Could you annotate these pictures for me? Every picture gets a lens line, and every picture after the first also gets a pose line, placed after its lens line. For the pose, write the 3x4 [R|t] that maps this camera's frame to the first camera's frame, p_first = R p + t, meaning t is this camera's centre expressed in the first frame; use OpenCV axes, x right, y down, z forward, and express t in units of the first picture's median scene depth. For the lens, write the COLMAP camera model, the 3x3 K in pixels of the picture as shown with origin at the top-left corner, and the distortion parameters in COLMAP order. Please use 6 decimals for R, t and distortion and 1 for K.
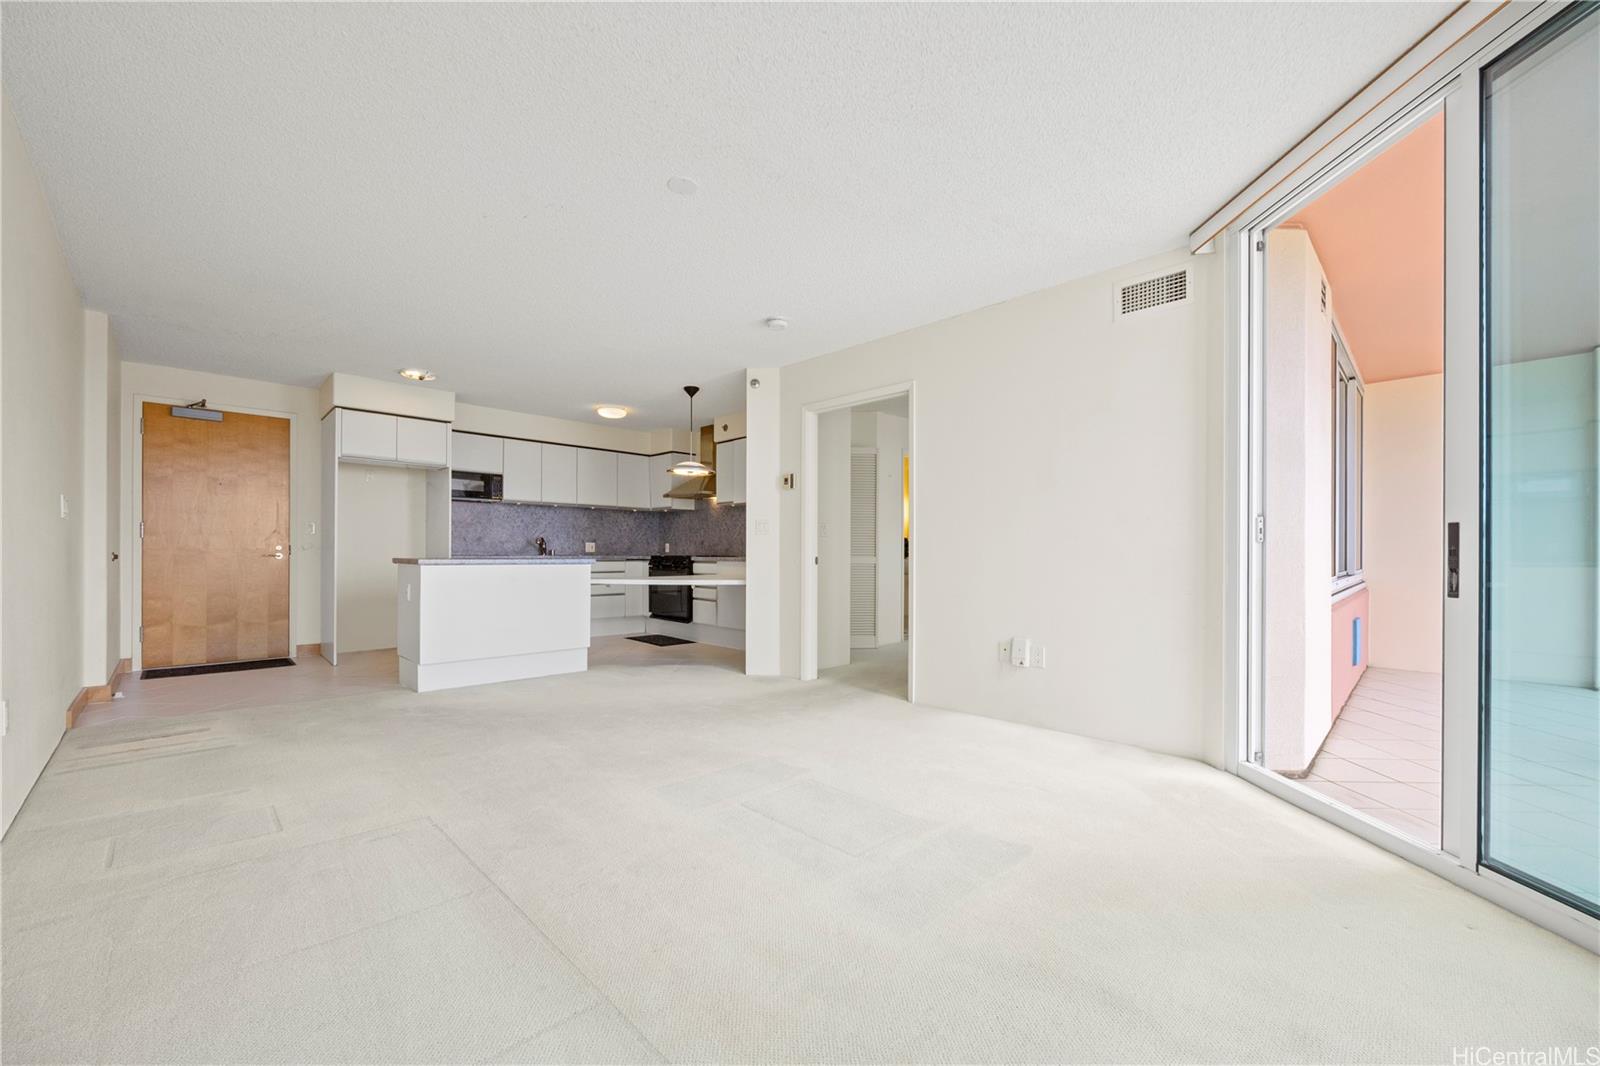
lens RADIAL K [[630.0, 0, 789.6], [0, 630.0, 552.1], [0, 0, 1]] dist [-0.000121, 0.000047]
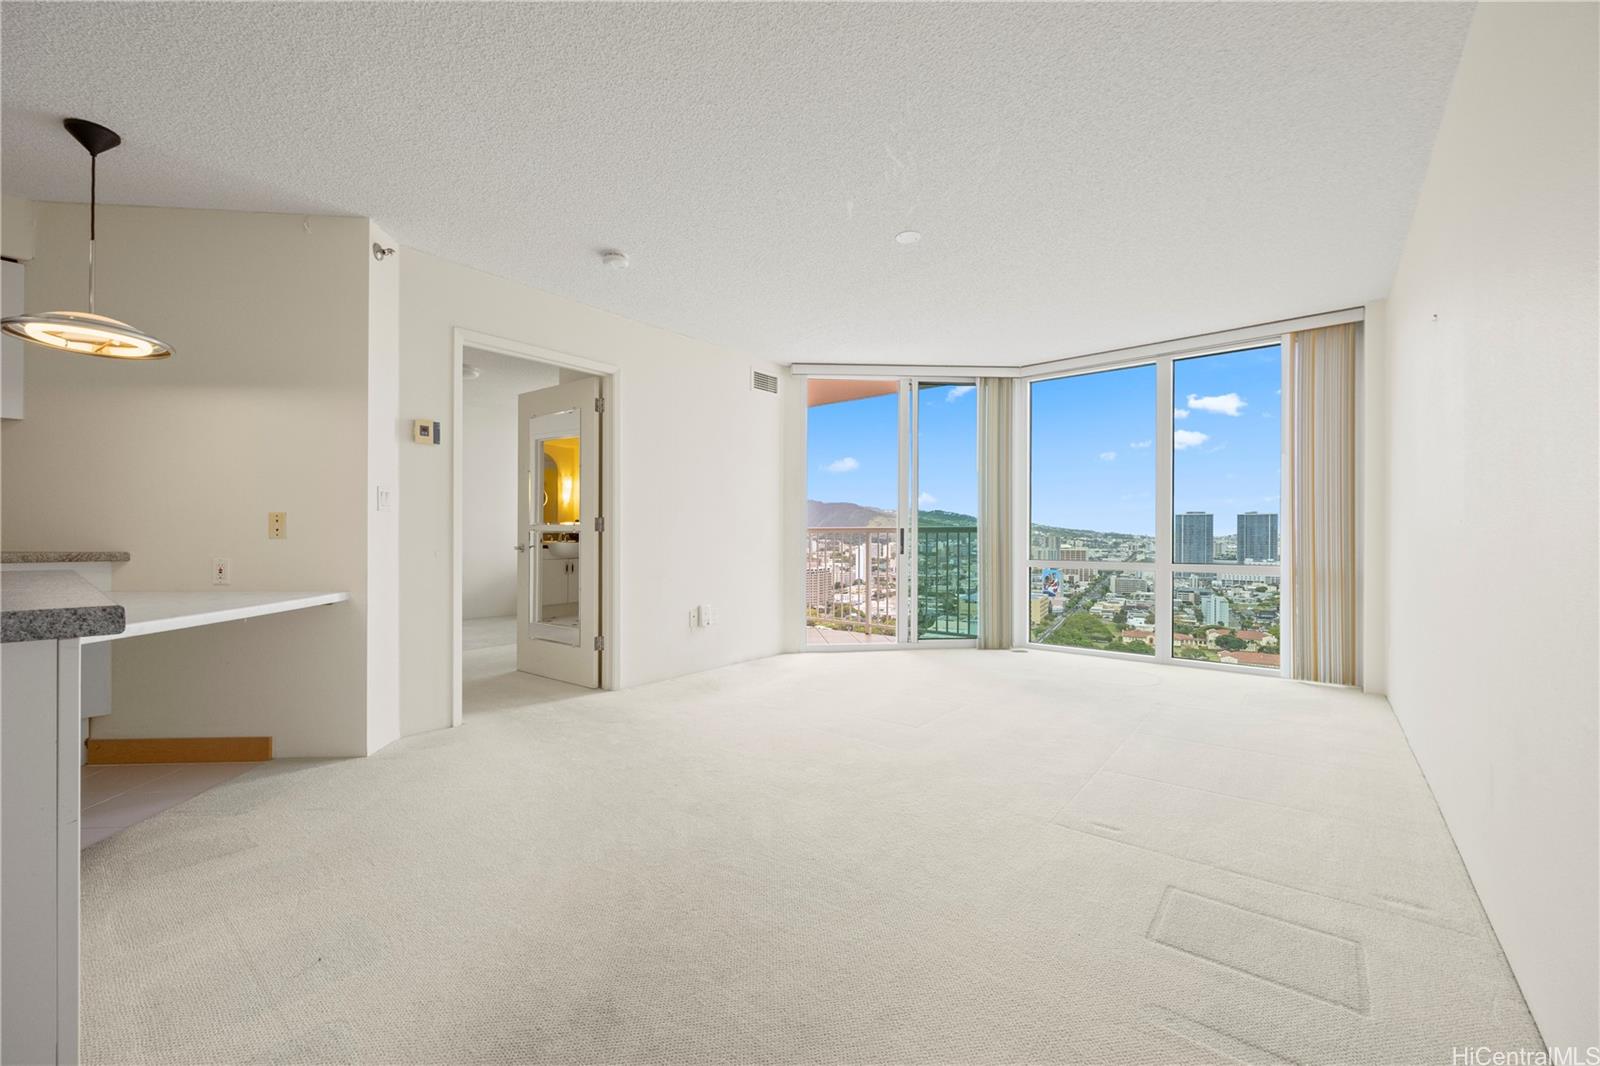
lens RADIAL K [[632.6, 0, 797.3], [0, 632.6, 534.7], [0, 0, 1]] dist [-0.000462, 0.000157]
pose [[-0.102116, -0.003662, 0.994766, -0.573434], [-0.004107, 0.999986, 0.003259, -0.007877], [-0.994764, -0.003752, -0.102130, 0.568004]]
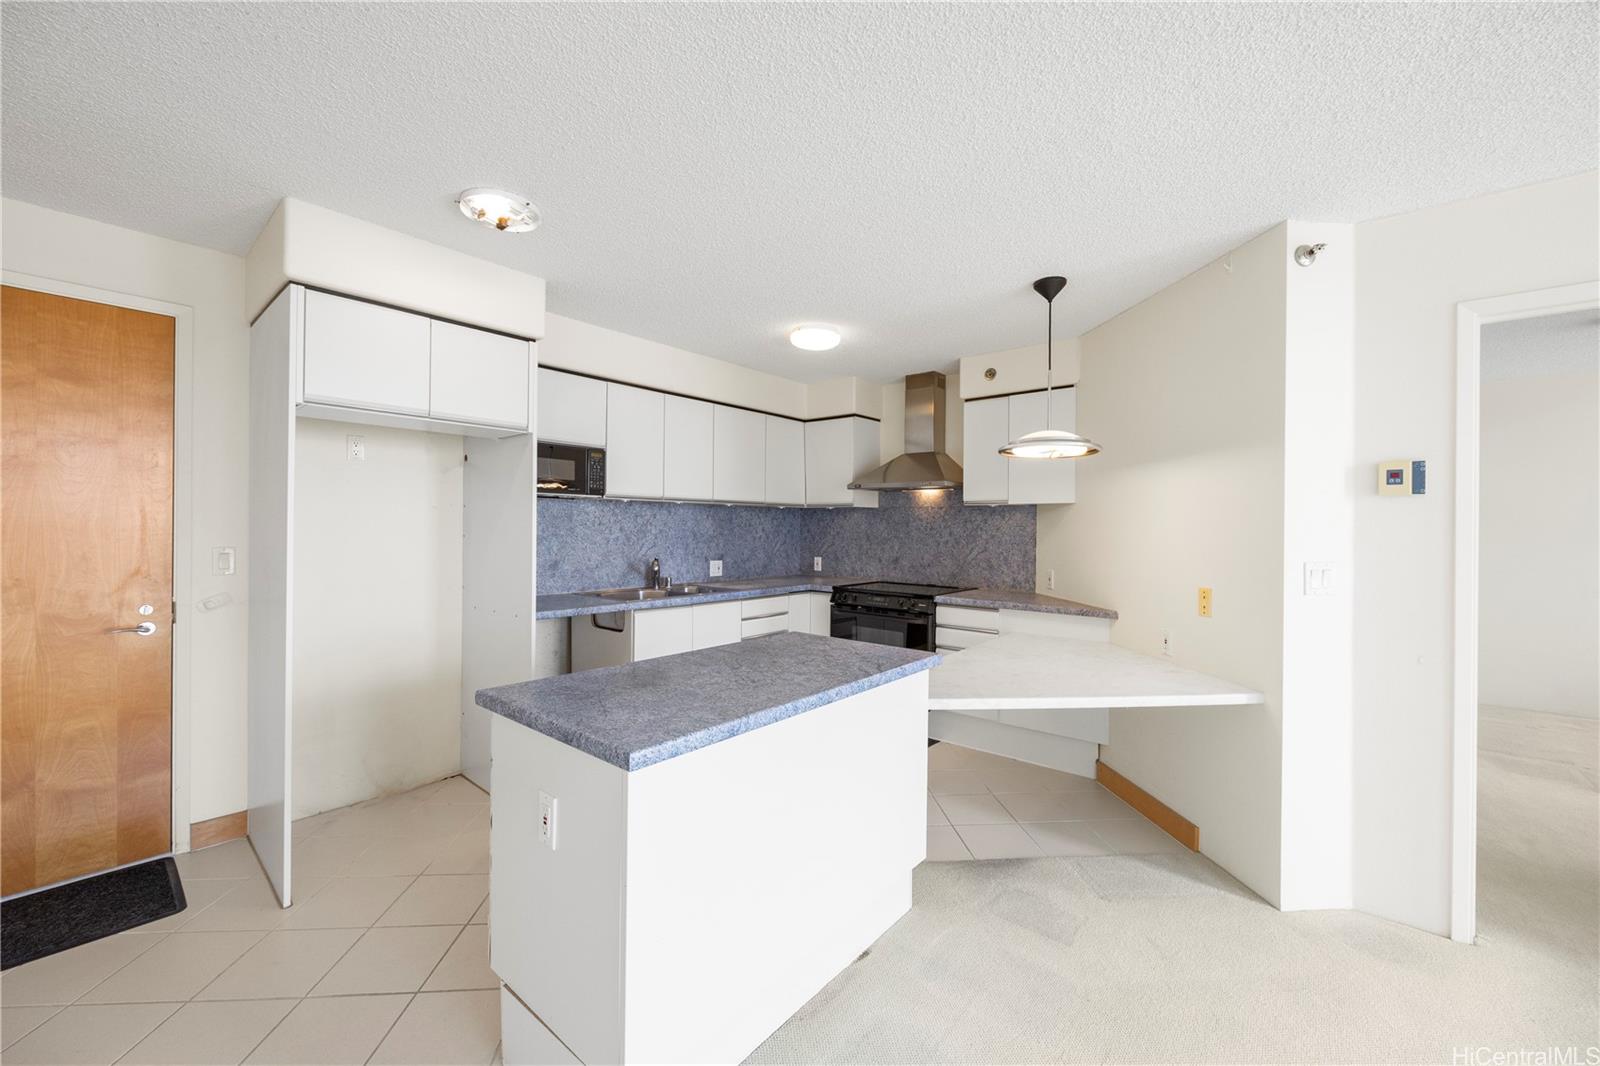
lens RADIAL K [[626.1, 0, 796.7], [0, 626.1, 527.9], [0, 0, 1]] dist [-0.000950, 0.000001]
pose [[0.995873, 0.003983, 0.090668, -0.381042], [-0.004227, 0.999988, 0.002495, -0.063422], [-0.090657, -0.002868, 0.995878, 0.500874]]
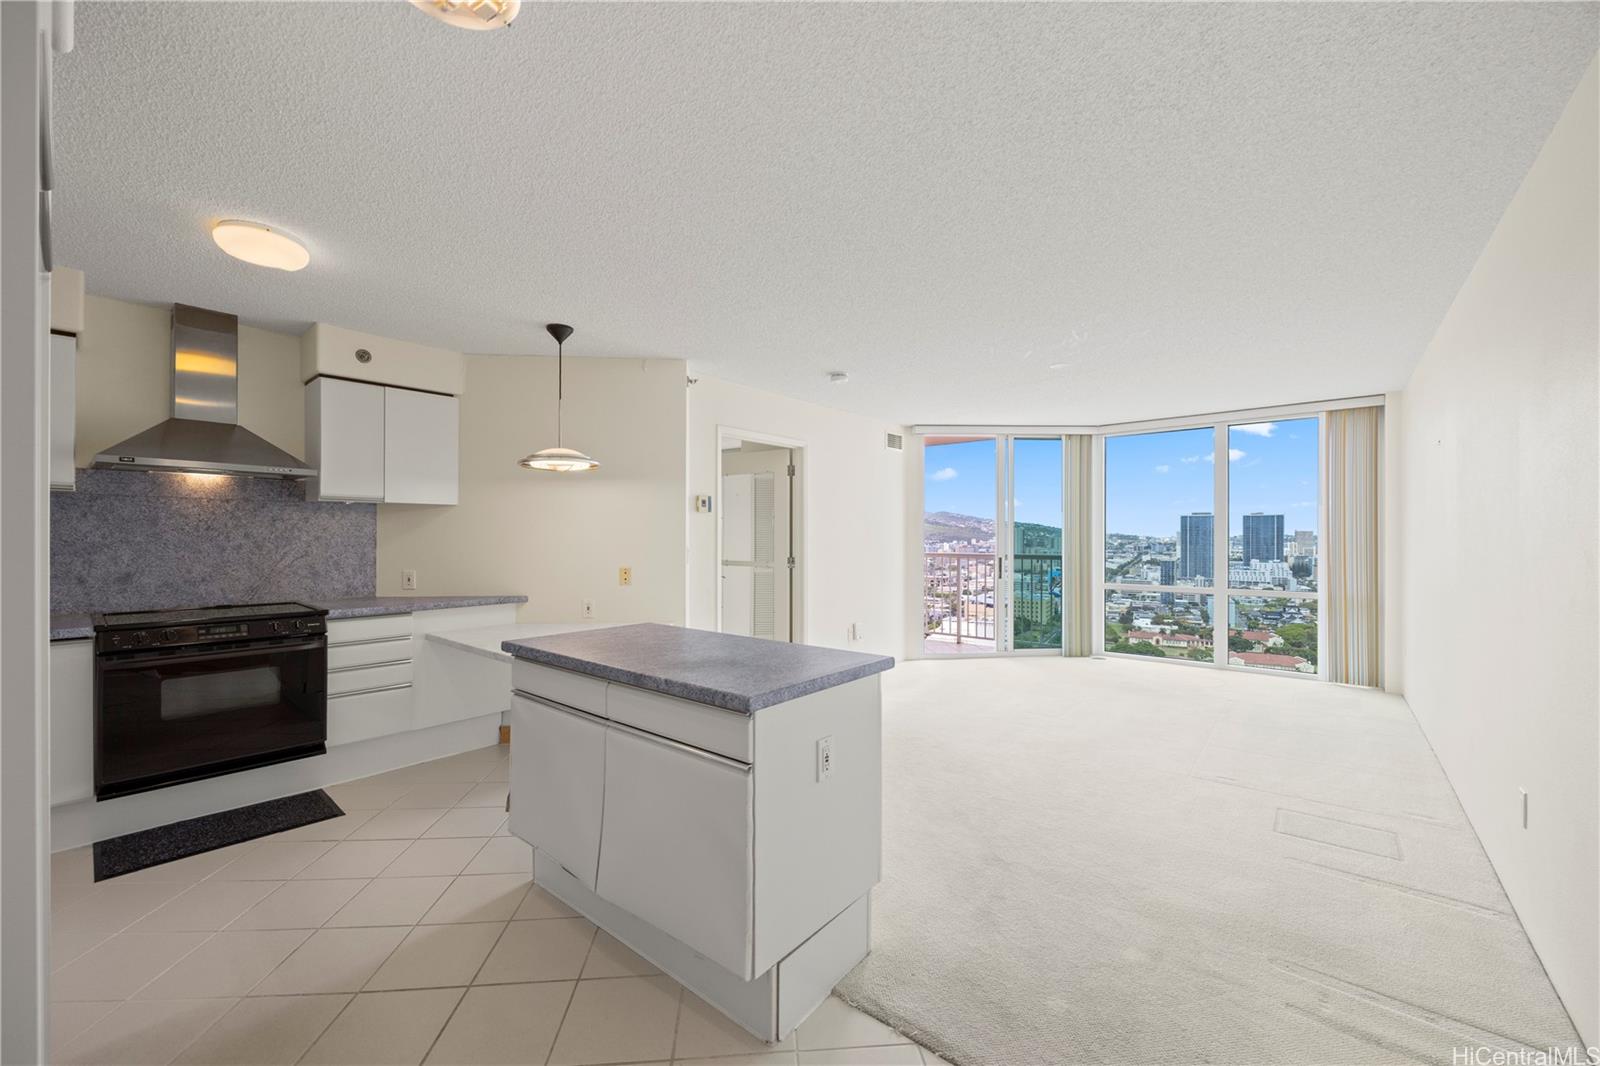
lens RADIAL K [[632.6, 0, 797.3], [0, 632.6, 534.7], [0, 0, 1]] dist [-0.000462, 0.000157]
pose [[-0.097259, -0.002104, 0.995257, -0.755783], [-0.002063, 0.999996, 0.001913, -0.058010], [-0.995257, -0.001867, -0.097263, 0.792162]]
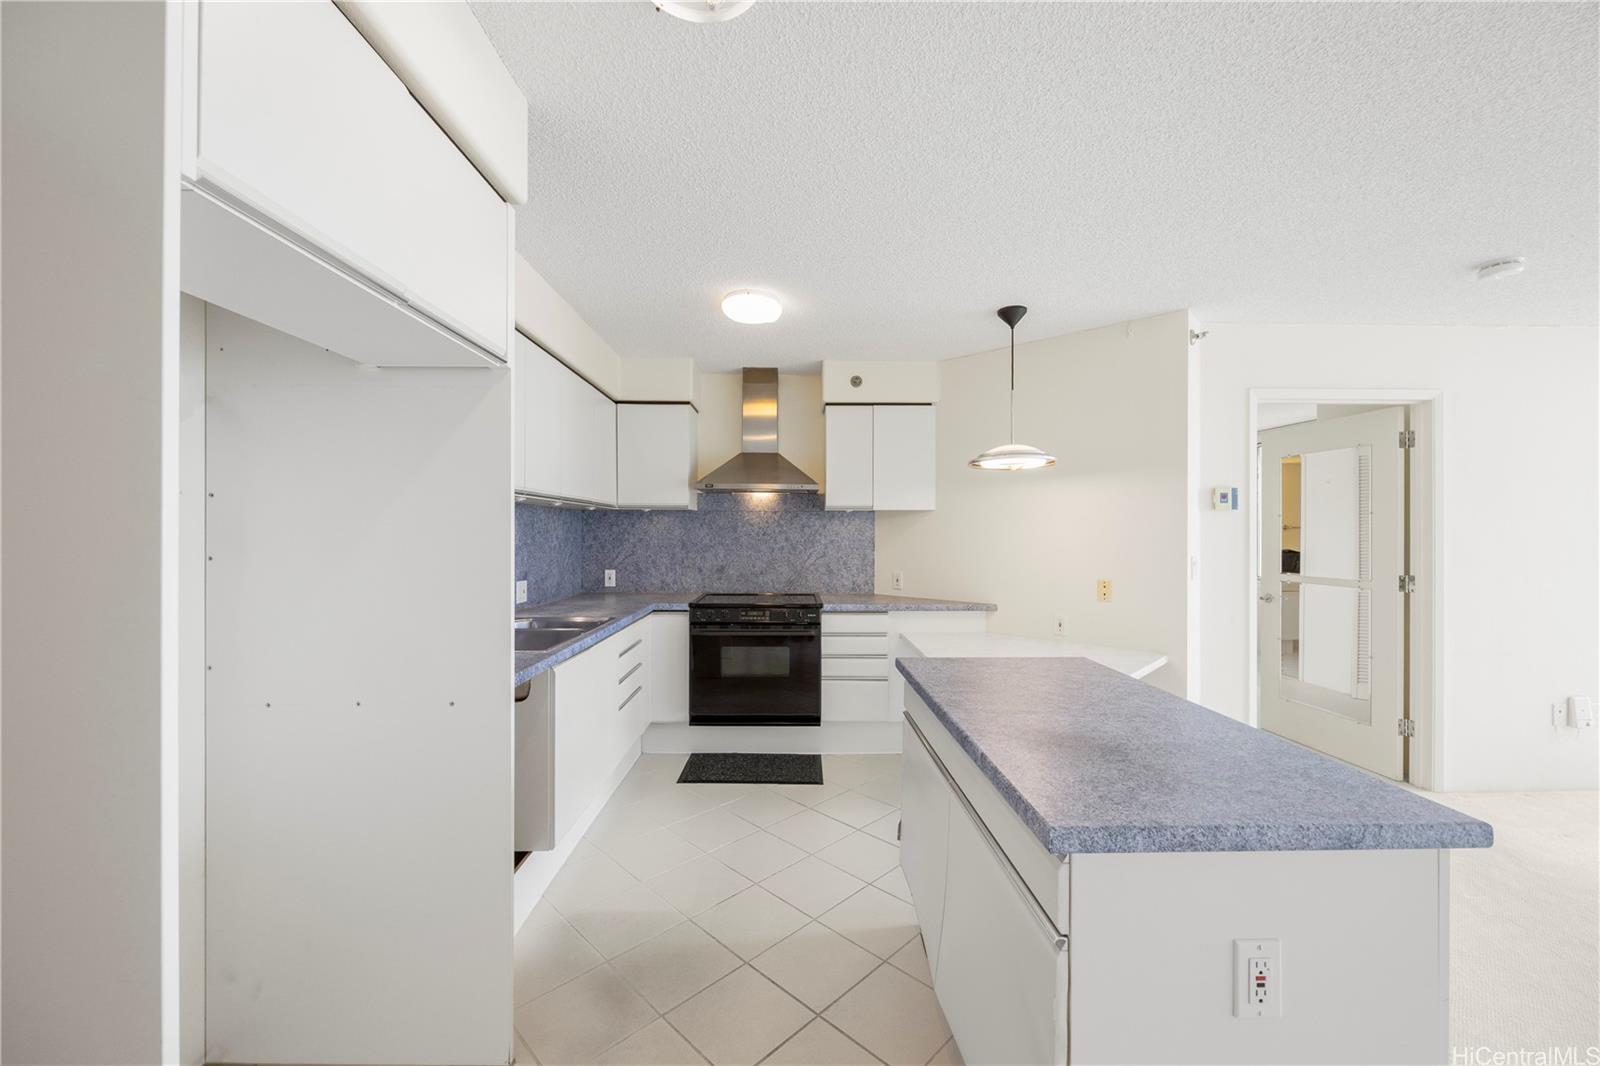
lens RADIAL K [[628.7, 0, 800.0], [0, 628.7, 533.0], [0, 0, 1]] dist [-0.000756, 0.000208]
pose [[0.684257, -0.003329, 0.729234, -0.653064], [0.000923, 0.999993, 0.003699, -0.065155], [-0.729241, -0.001858, 0.684255, 0.724633]]
